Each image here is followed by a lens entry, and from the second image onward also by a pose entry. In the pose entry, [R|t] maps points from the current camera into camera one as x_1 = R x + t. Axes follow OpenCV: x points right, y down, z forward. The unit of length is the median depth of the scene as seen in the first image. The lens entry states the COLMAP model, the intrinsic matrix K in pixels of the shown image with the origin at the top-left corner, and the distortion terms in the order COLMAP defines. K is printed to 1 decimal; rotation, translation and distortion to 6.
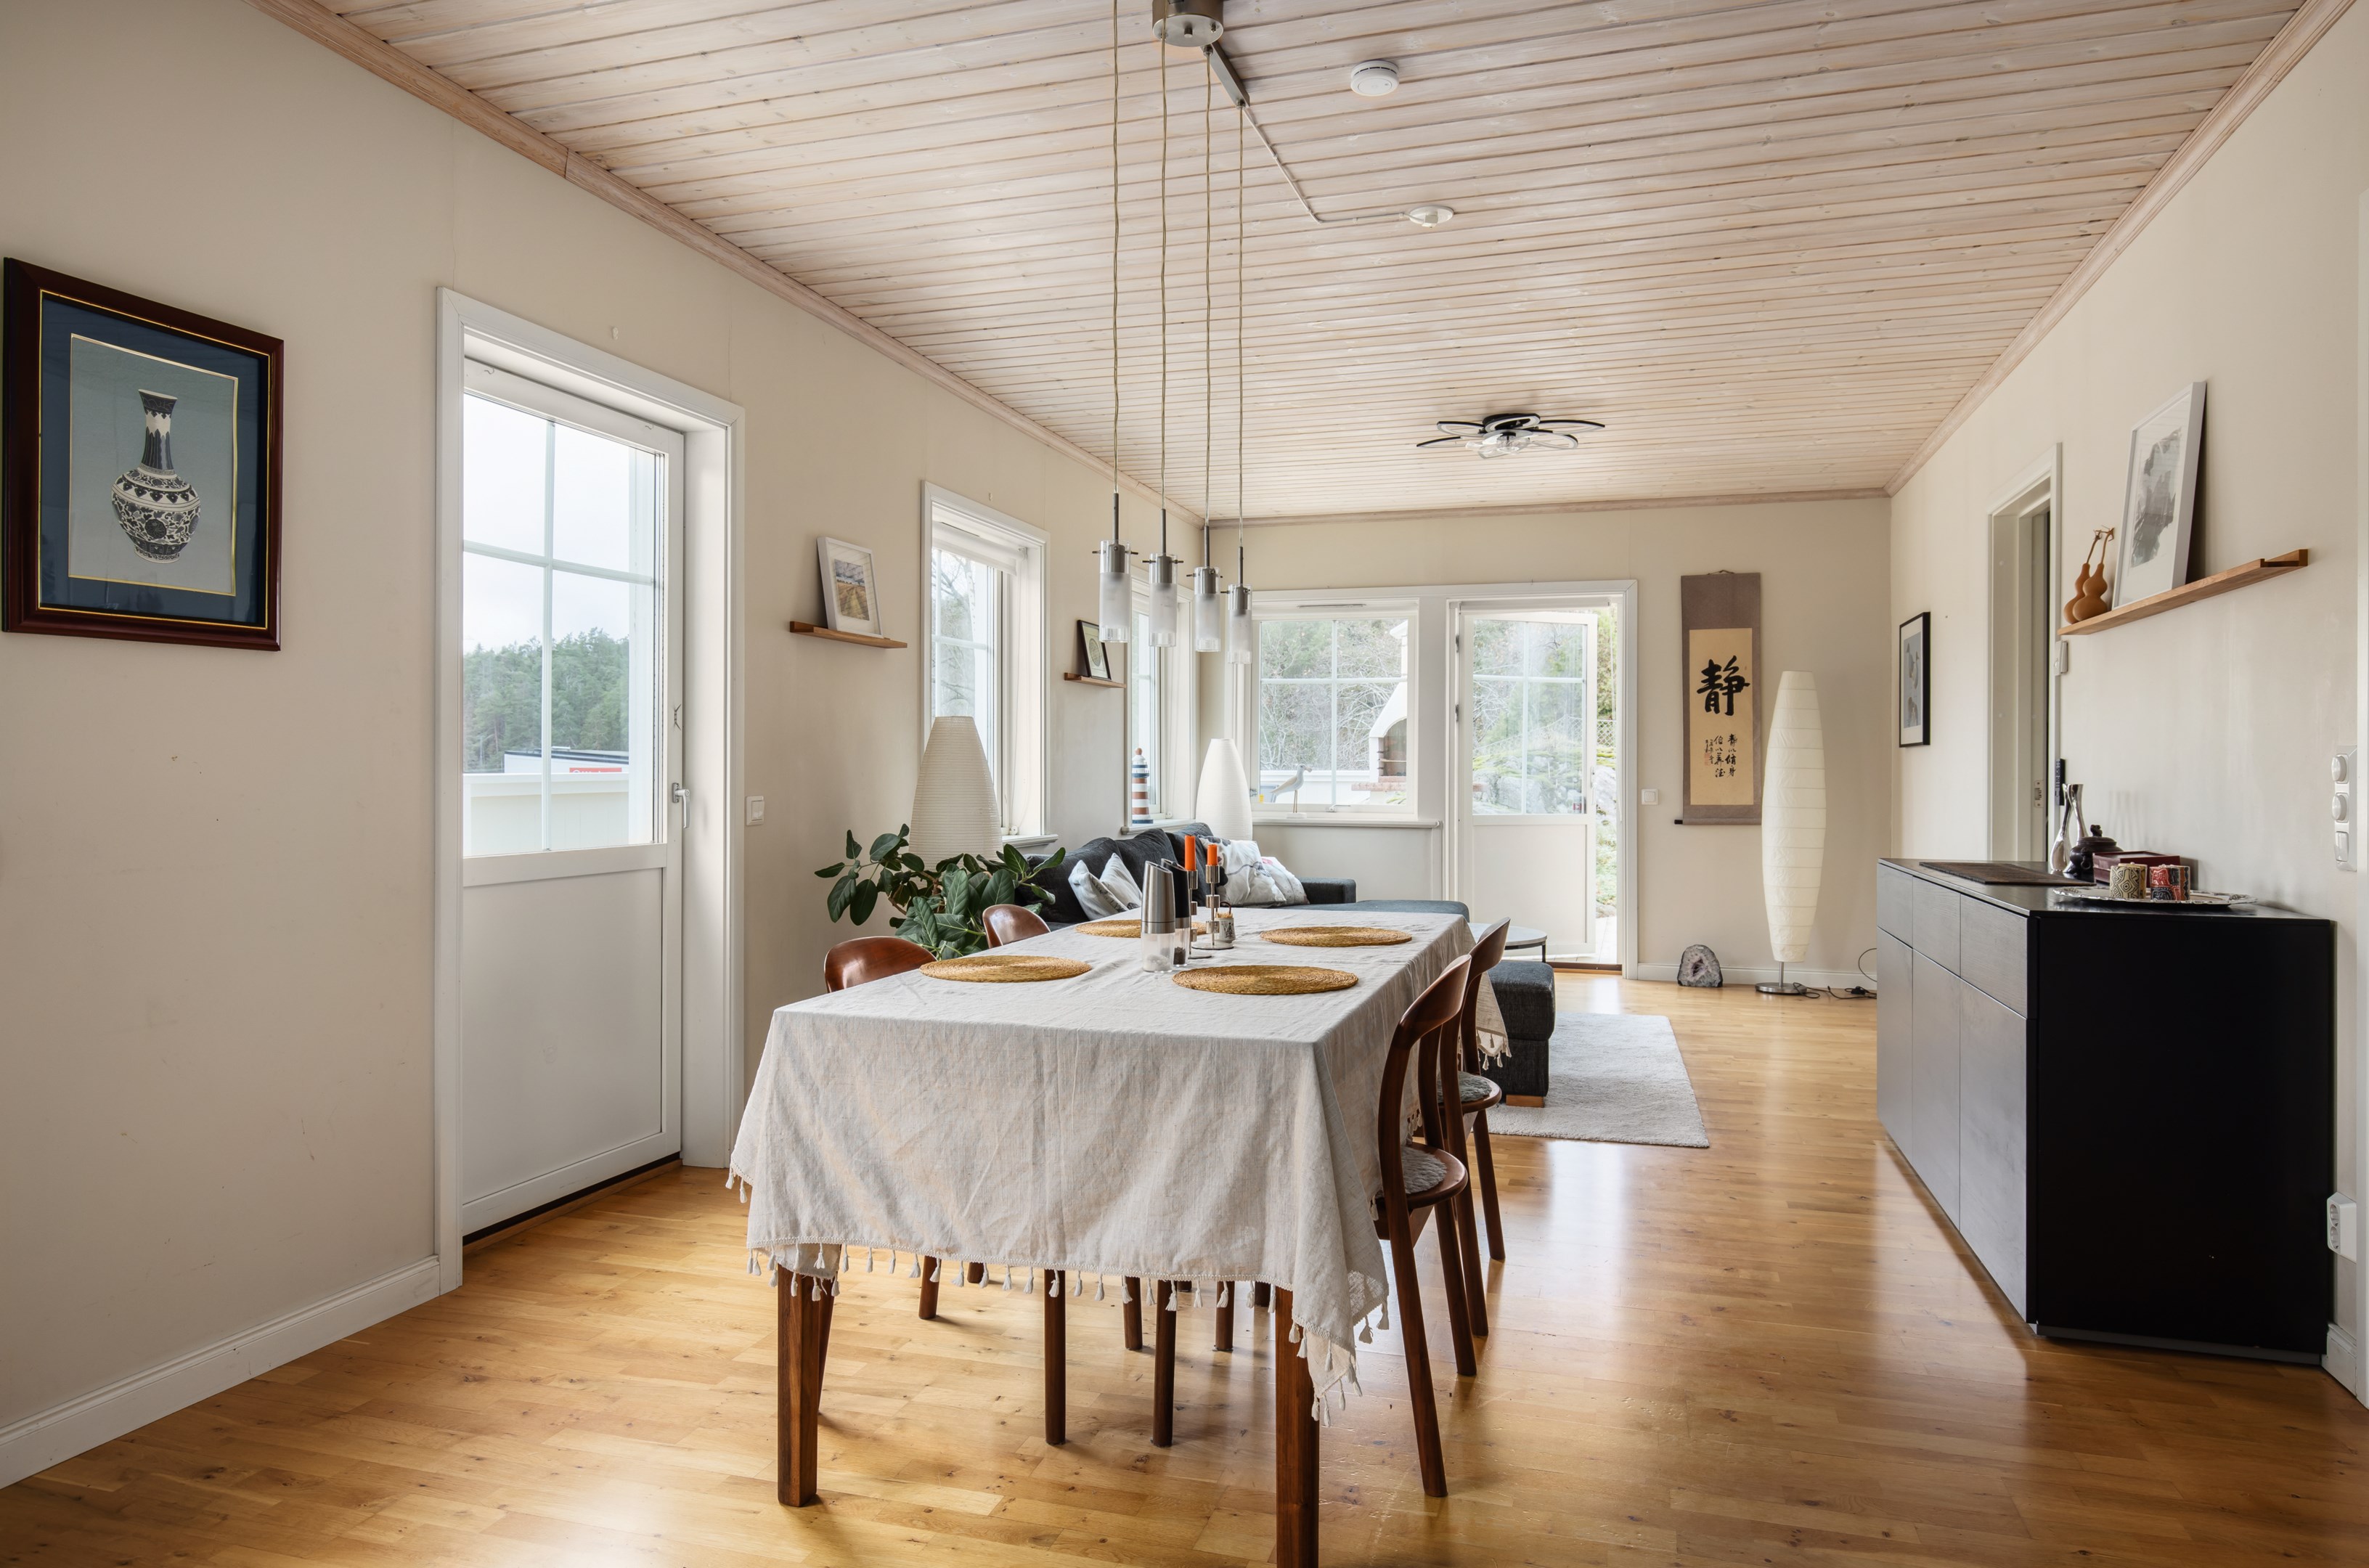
lens RADIAL K [[1465.2, 0, 1184.7], [0, 1465.2, 769.8], [0, 0, 1]] dist [0.001792, 0.000206]
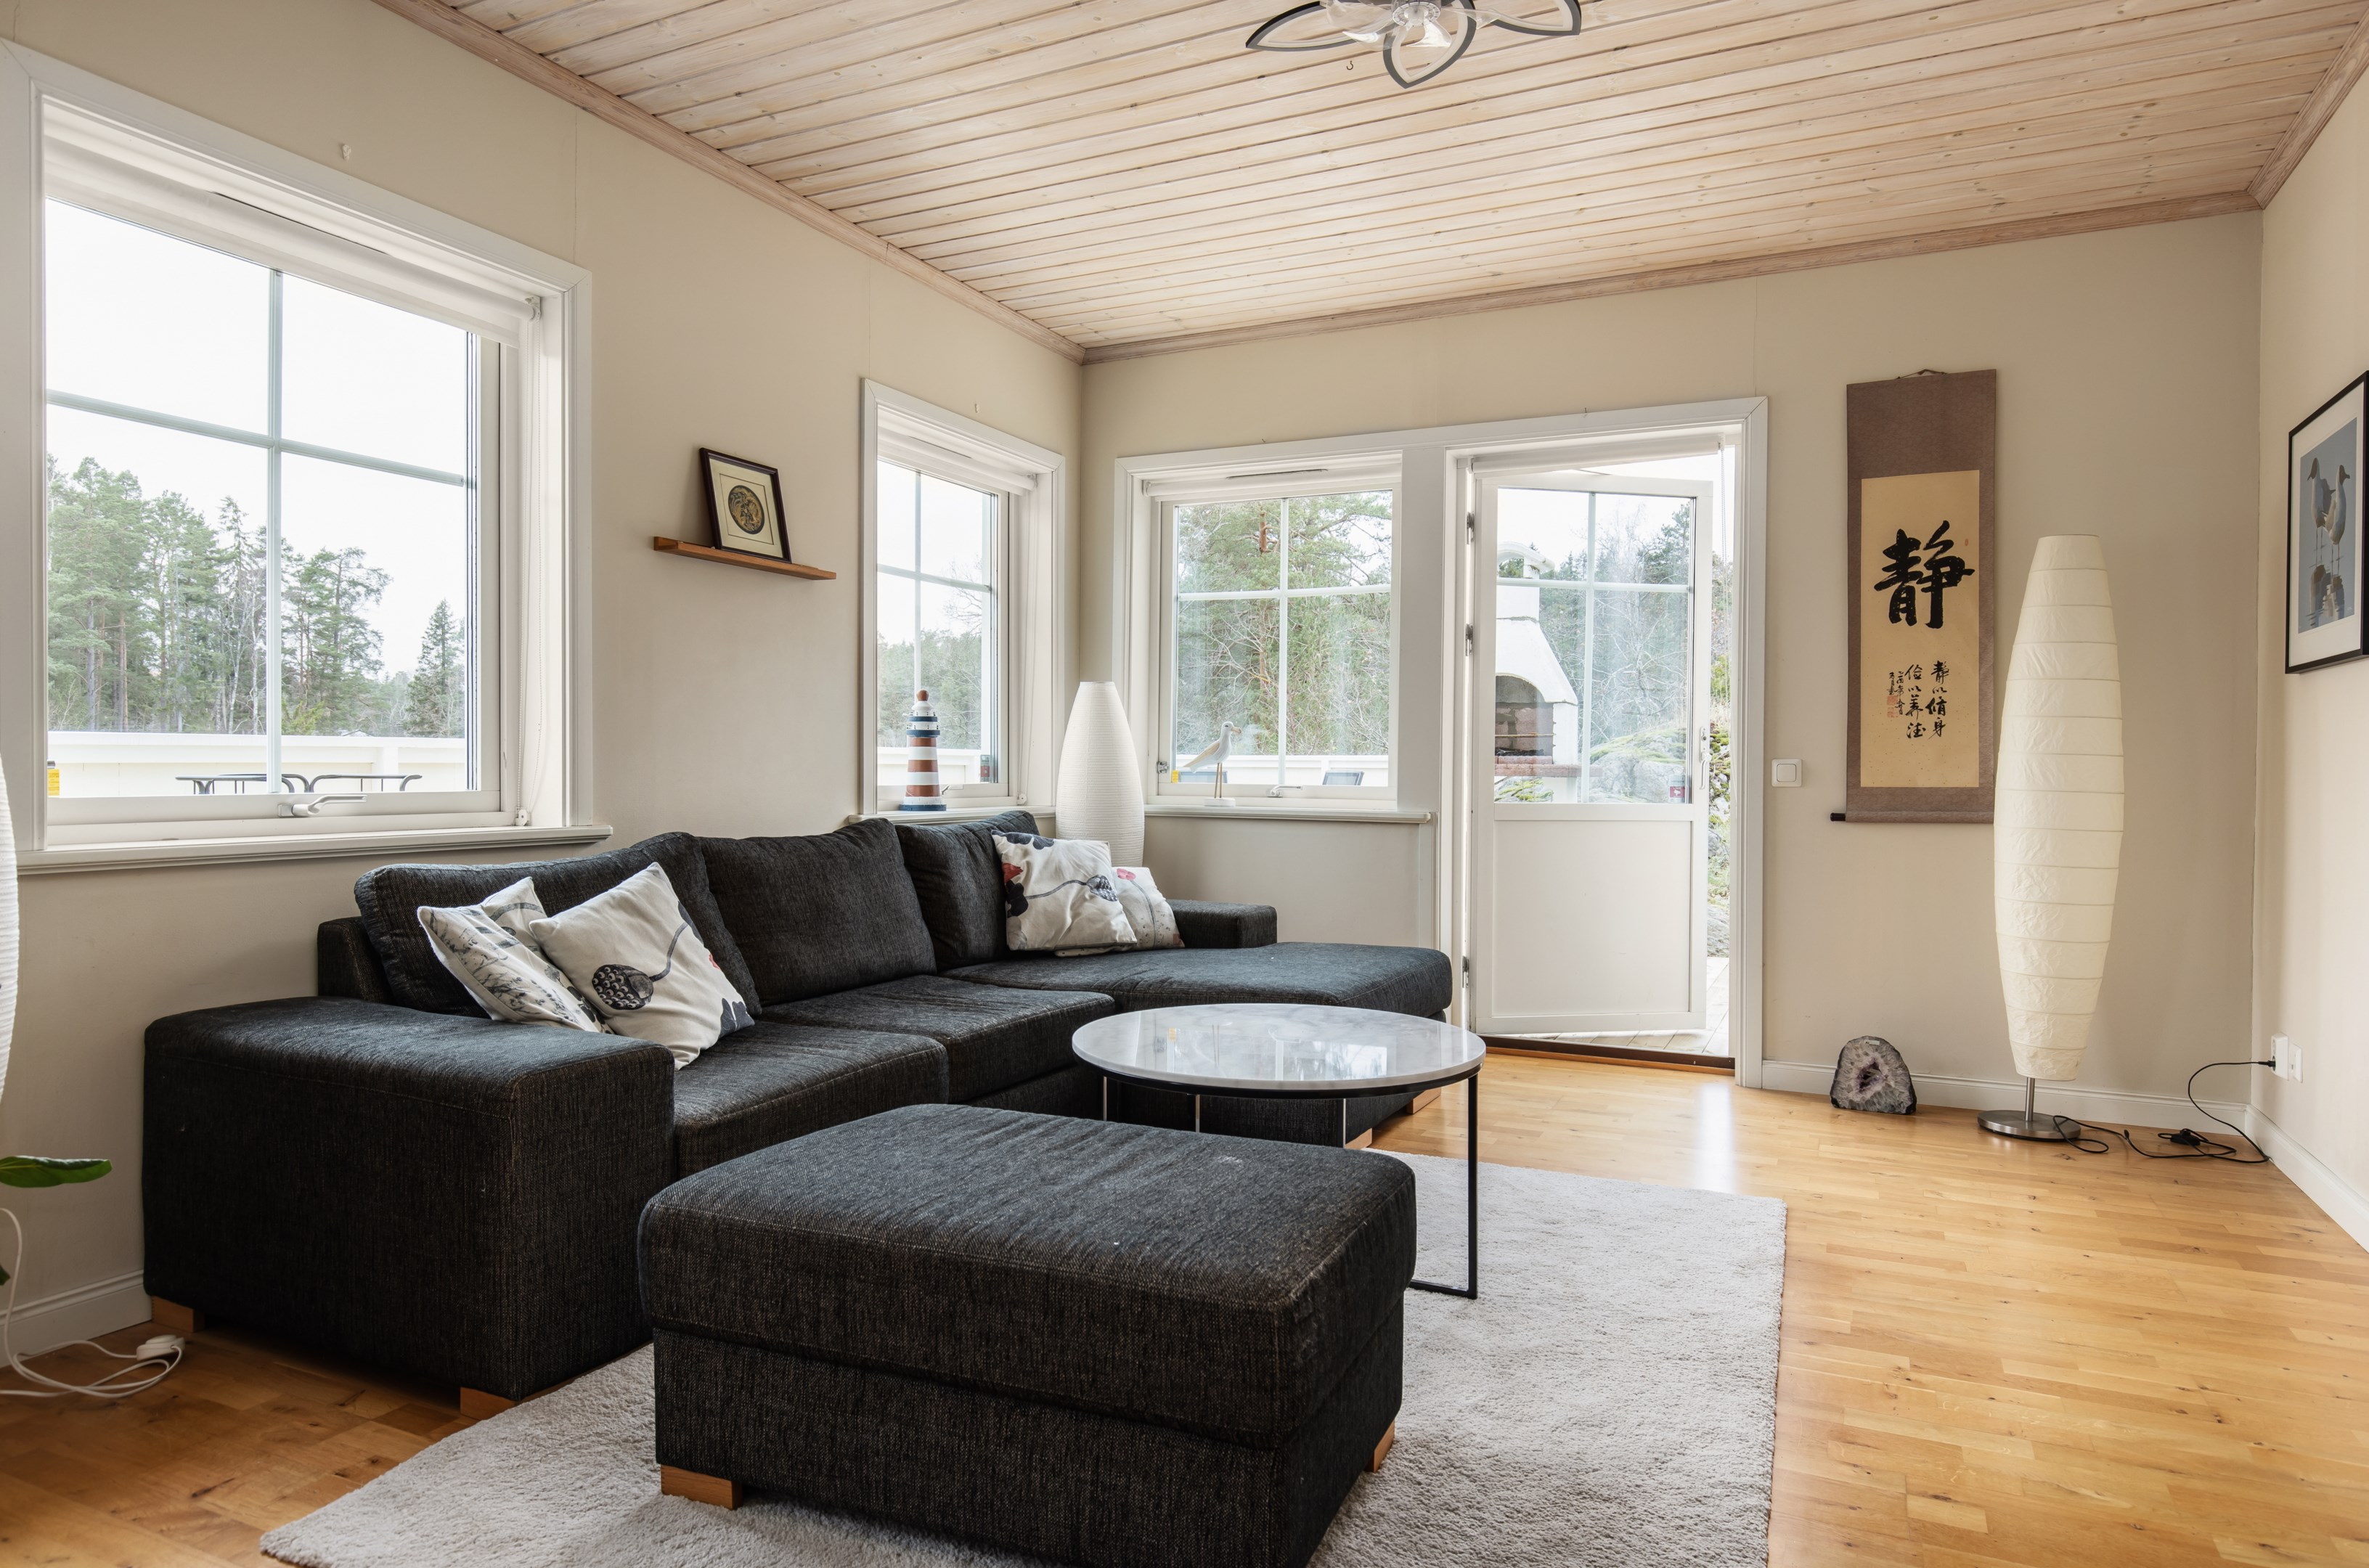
lens RADIAL K [[1417.6, 0, 1185.7], [0, 1417.6, 779.1], [0, 0, 1]] dist [0.004935, 0.001192]
pose [[0.988807, 0.005848, -0.149082, 0.169500], [-0.004391, 0.999939, 0.010097, 0.016550], [0.149132, -0.009330, 0.988773, 0.419300]]
